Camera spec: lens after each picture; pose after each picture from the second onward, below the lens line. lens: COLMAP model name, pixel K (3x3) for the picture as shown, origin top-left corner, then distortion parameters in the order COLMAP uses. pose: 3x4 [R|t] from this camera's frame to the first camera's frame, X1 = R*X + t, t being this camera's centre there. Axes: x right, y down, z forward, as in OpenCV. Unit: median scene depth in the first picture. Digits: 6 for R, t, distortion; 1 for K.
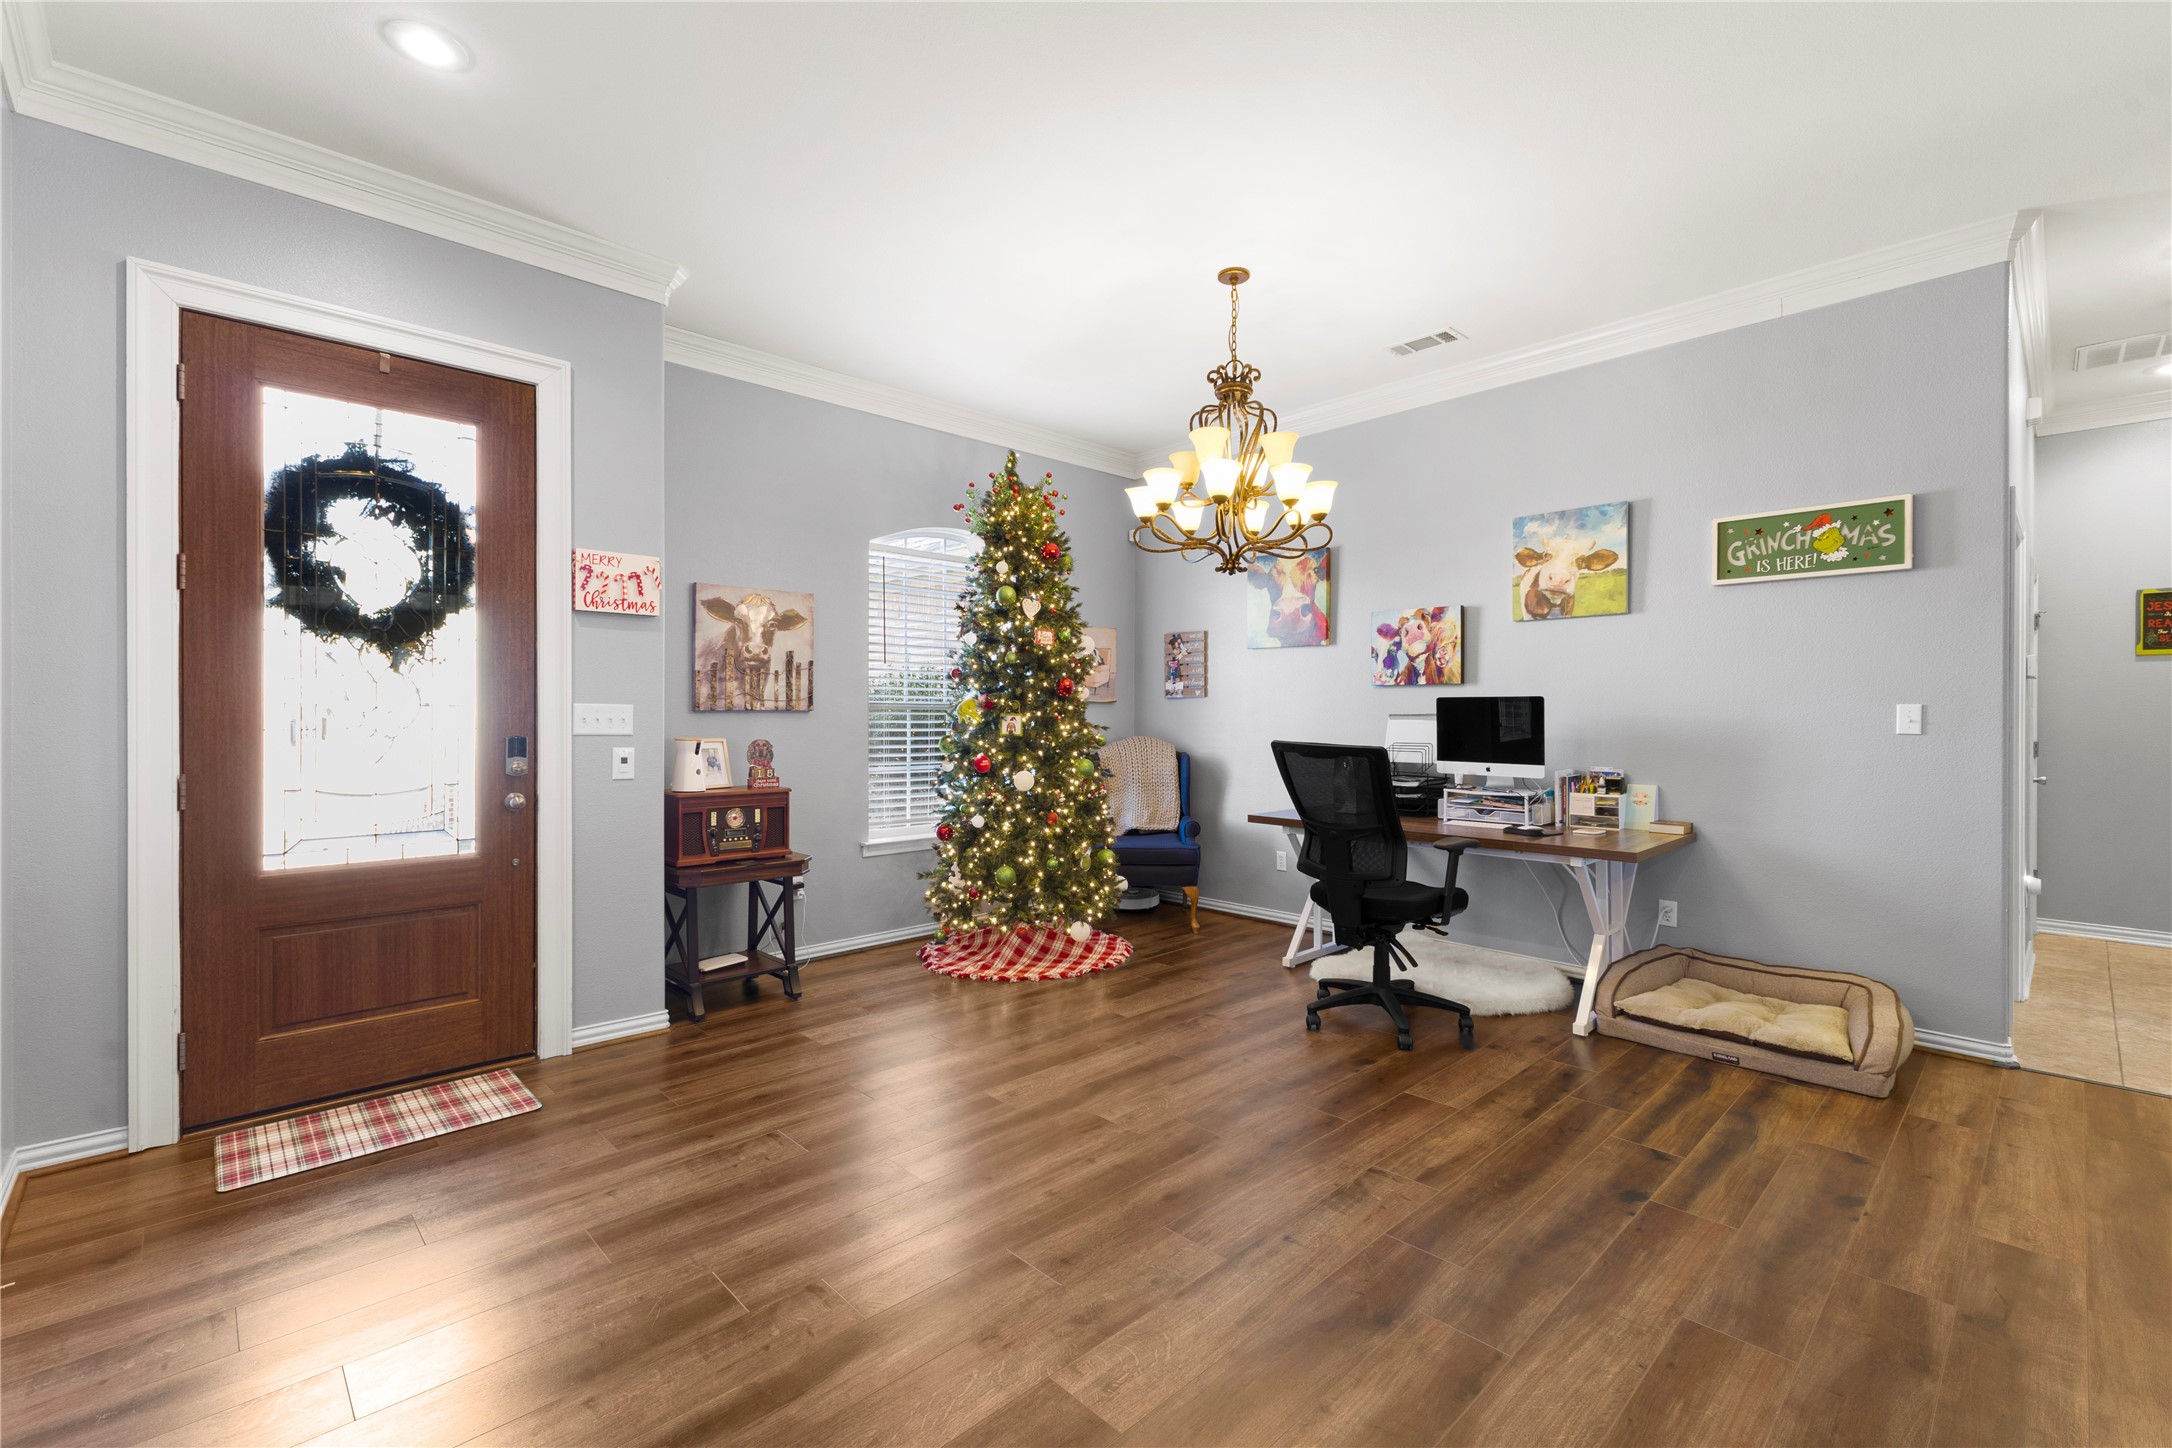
lens RADIAL K [[943.8, 0, 1082.5], [0, 943.8, 719.1], [0, 0, 1]] dist [0.014777, -0.004862]
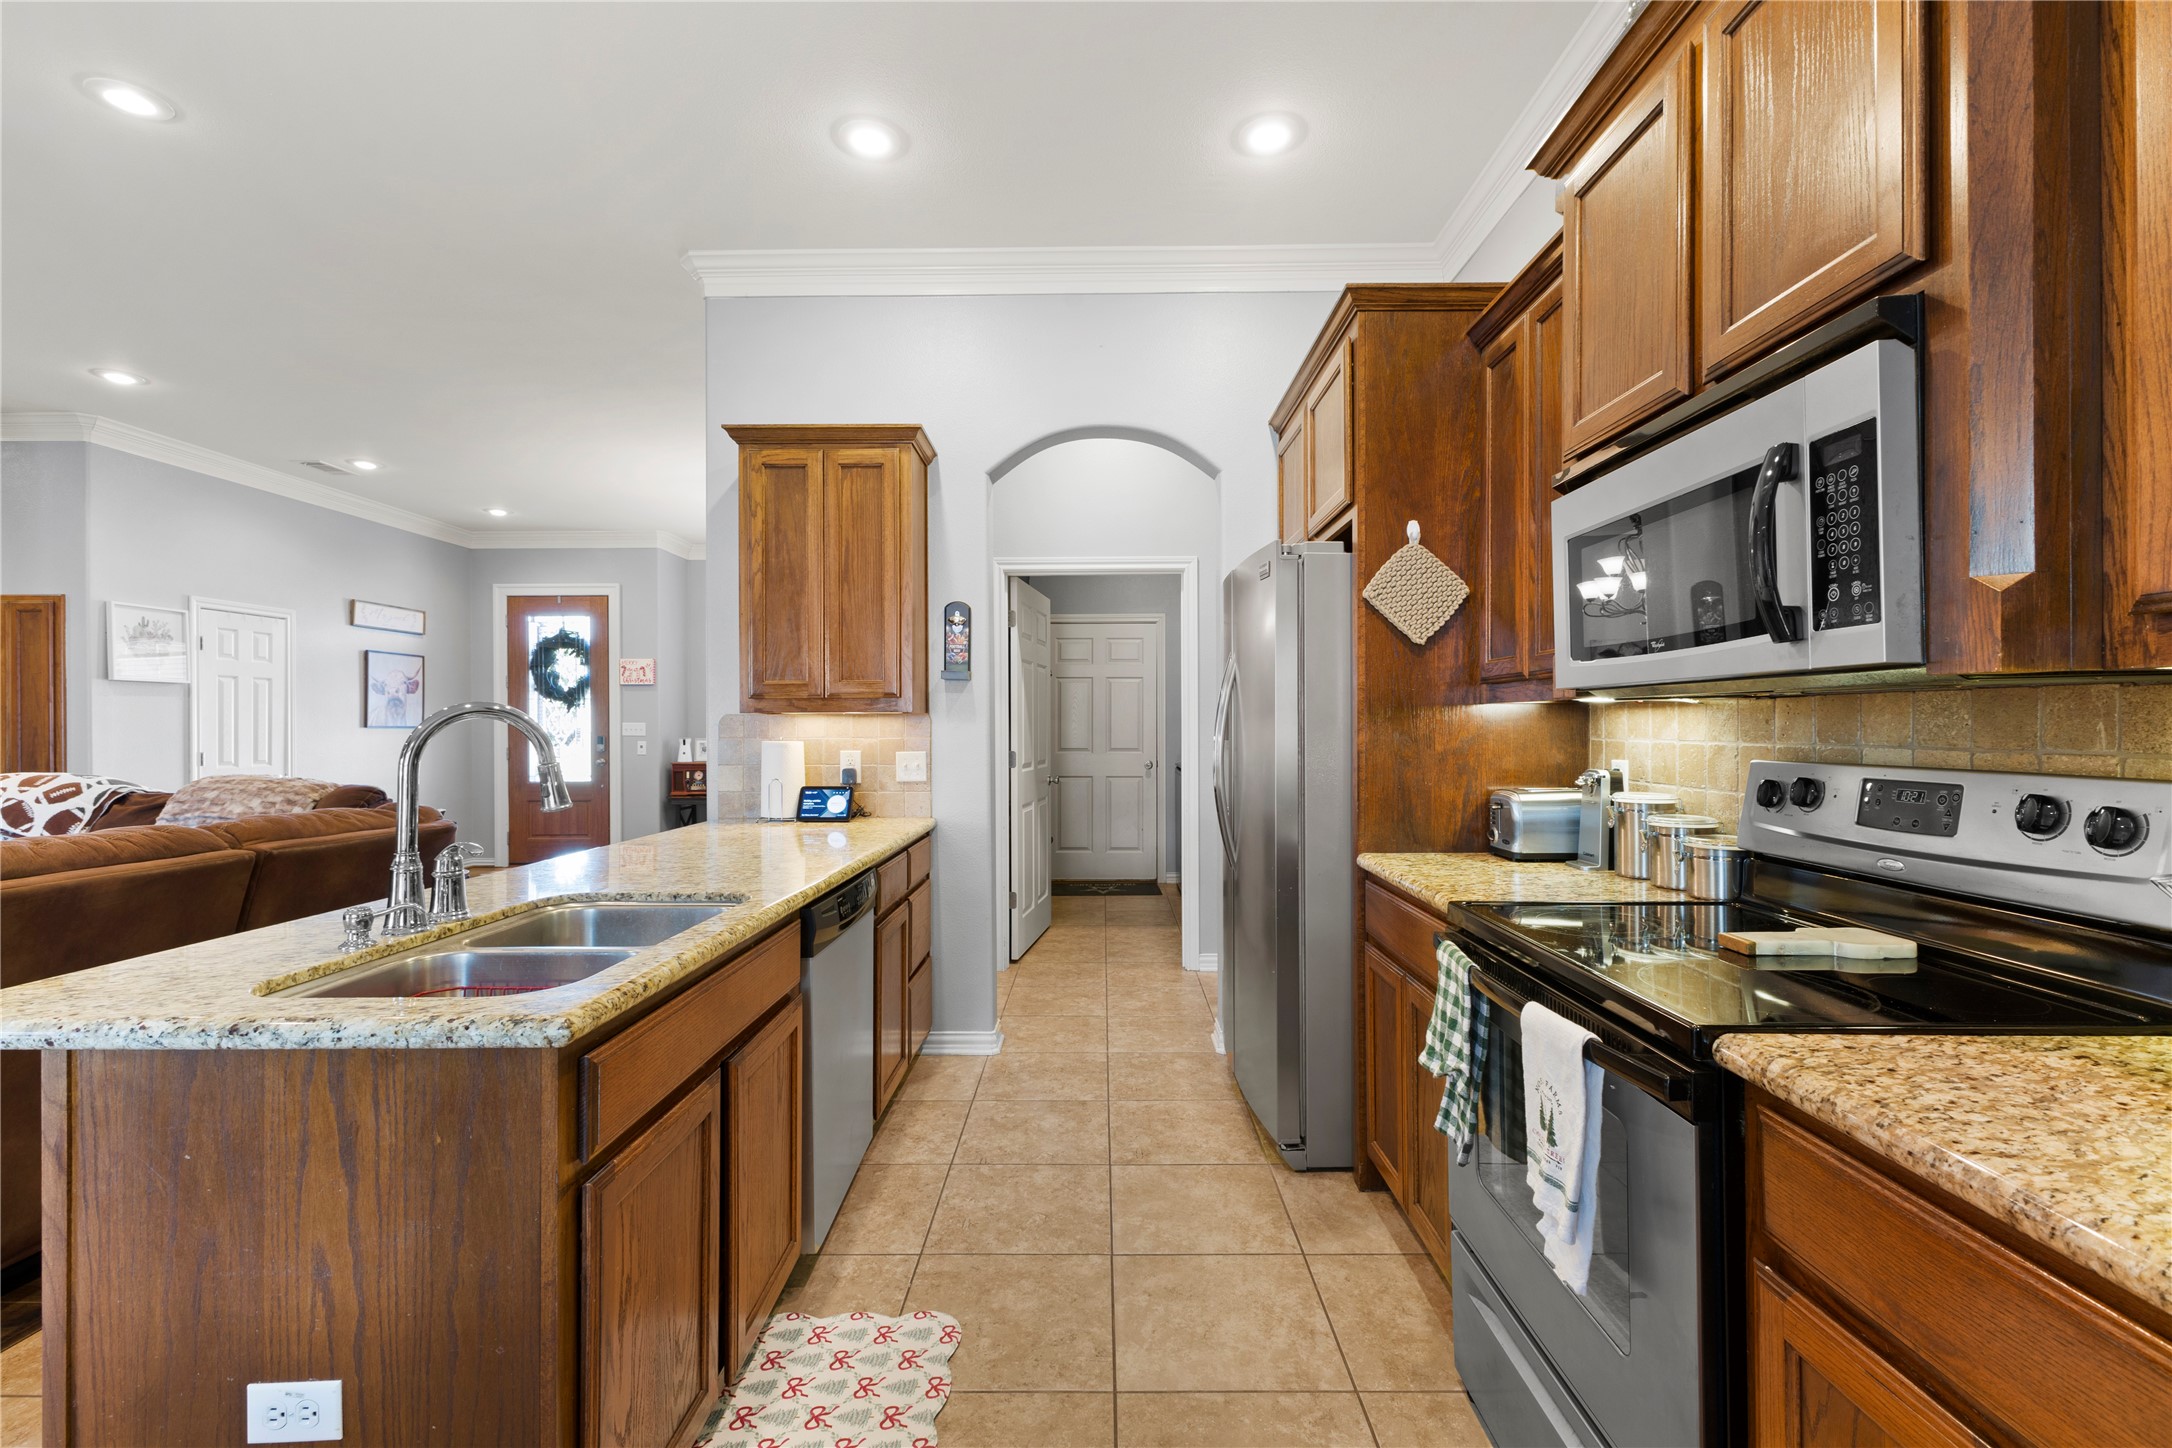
lens RADIAL K [[943.8, 0, 1085.9], [0, 943.8, 724.7], [0, 0, 1]] dist [0.014777, -0.004862]
pose [[0.705991, -0.007594, -0.708180, 2.209708], [0.004416, 0.999970, -0.006321, 0.009779], [0.708207, 0.001335, 0.706004, 0.139772]]
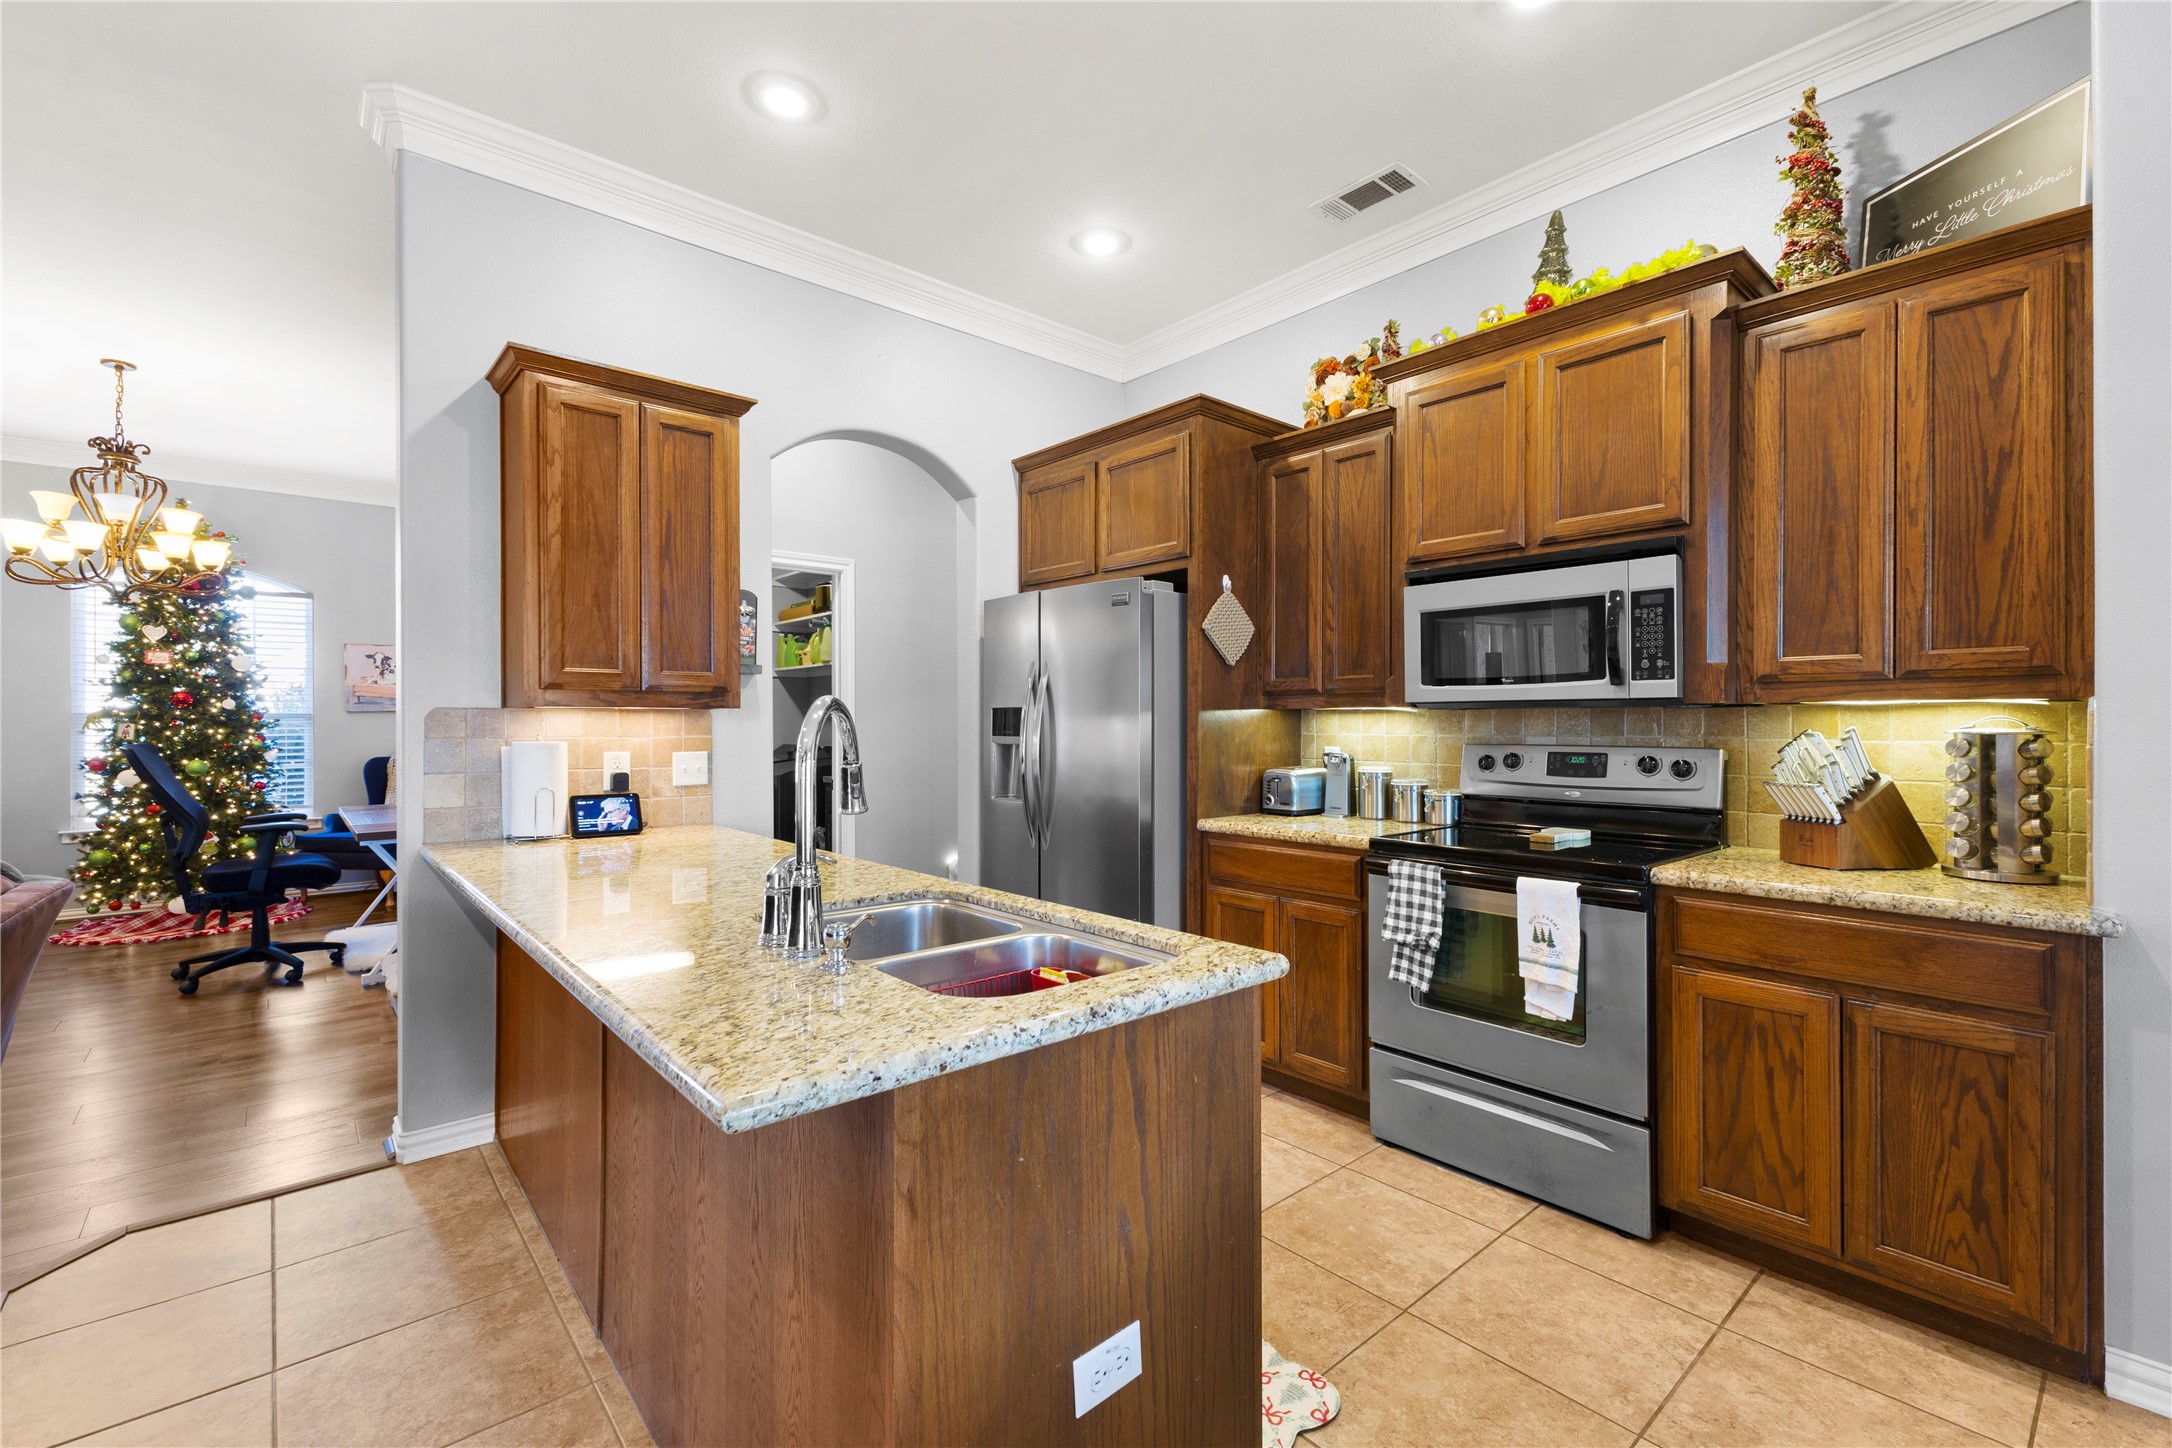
lens RADIAL K [[943.8, 0, 1102.3], [0, 943.8, 725.8], [0, 0, 1]] dist [0.014777, -0.004862]
pose [[0.998647, -0.004711, -0.051785, 1.759526], [0.004666, 0.999989, -0.000979, 0.008691], [0.051789, 0.000736, 0.998658, -0.197979]]
